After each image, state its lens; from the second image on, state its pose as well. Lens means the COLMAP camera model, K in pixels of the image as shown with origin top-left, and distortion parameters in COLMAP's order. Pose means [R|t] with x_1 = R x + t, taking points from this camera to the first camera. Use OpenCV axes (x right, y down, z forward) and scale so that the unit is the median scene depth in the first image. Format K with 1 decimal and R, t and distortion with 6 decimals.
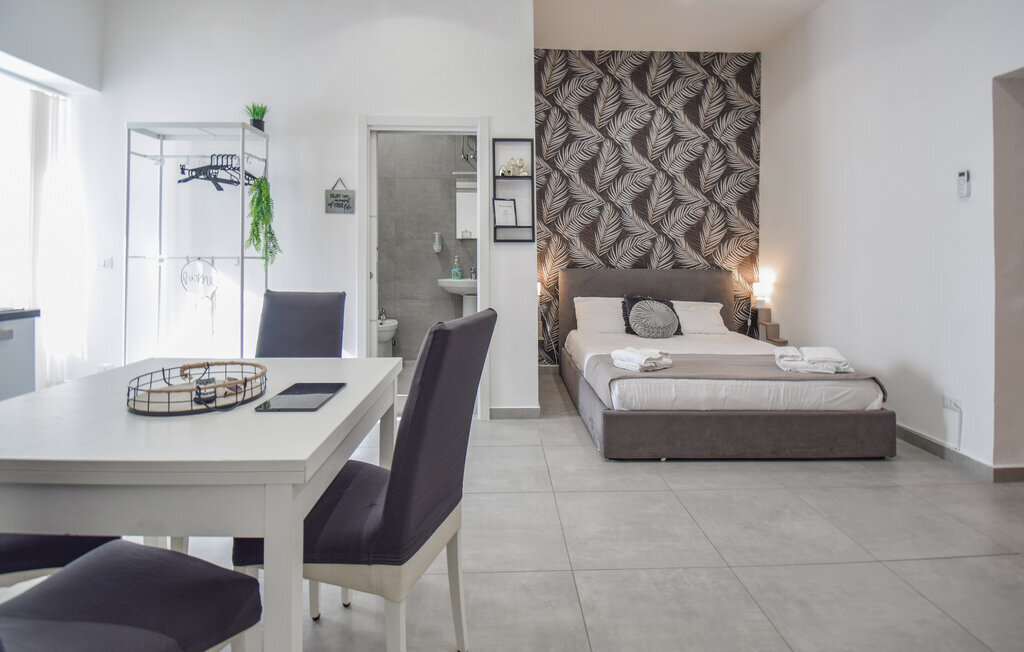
lens RADIAL K [[480.3, 0, 513.6], [0, 480.3, 309.9], [0, 0, 1]] dist [0.020653, -0.003959]
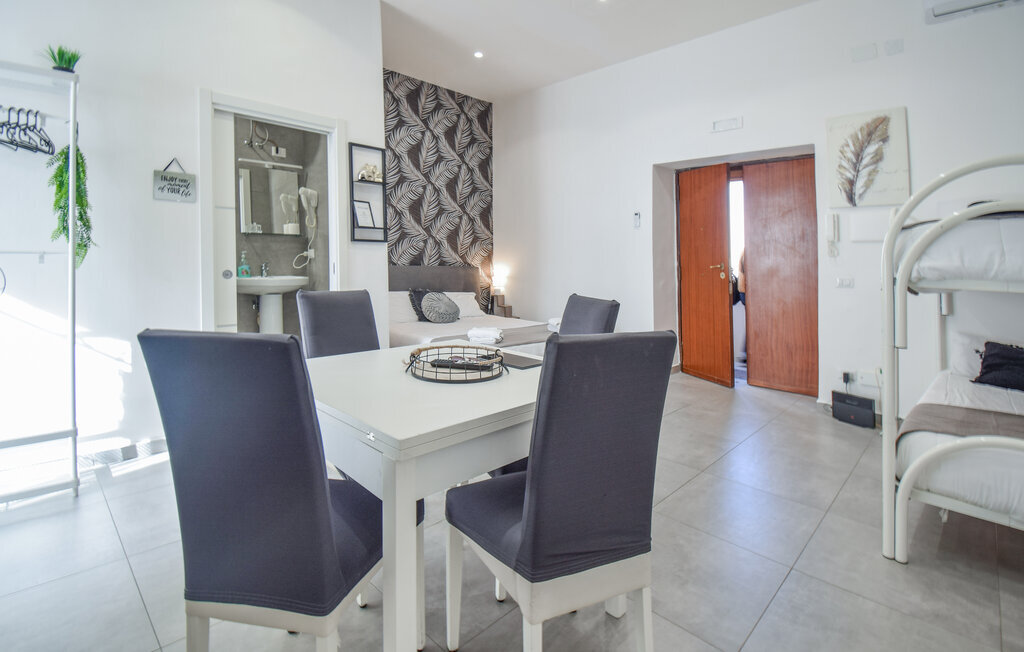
lens RADIAL K [[480.3, 0, 507.8], [0, 480.3, 314.7], [0, 0, 1]] dist [0.020653, -0.003959]
pose [[0.739880, -0.070991, 0.668983, -0.381977], [0.059064, 0.997431, 0.040522, -0.002005], [-0.670141, 0.009532, 0.742172, -0.007184]]
